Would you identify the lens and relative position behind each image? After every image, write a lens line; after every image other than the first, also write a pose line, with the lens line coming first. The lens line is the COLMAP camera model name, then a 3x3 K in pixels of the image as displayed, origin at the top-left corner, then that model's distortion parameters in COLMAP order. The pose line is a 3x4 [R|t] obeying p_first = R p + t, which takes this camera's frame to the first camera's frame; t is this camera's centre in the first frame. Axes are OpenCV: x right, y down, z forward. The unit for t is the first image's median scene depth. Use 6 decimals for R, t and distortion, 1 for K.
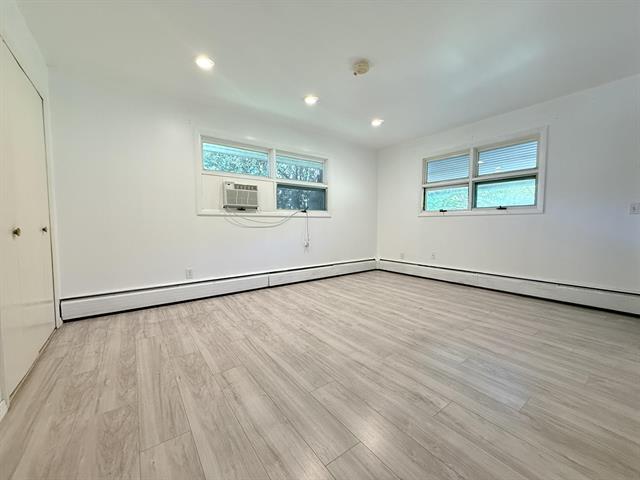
lens RADIAL K [[254.3, 0, 318.4], [0, 254.3, 239.5], [0, 0, 1]] dist [-0.001979, 0.000084]
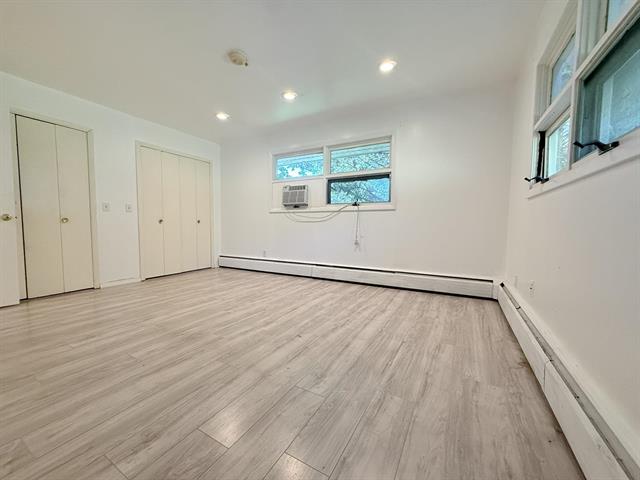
lens RADIAL K [[254.3, 0, 318.4], [0, 254.3, 239.5], [0, 0, 1]] dist [-0.001979, 0.000084]
pose [[0.406164, 0.059810, -0.911841, 1.002147], [-0.060201, 0.997439, 0.038609, -0.020719], [0.911815, 0.039212, 0.408724, 0.727074]]
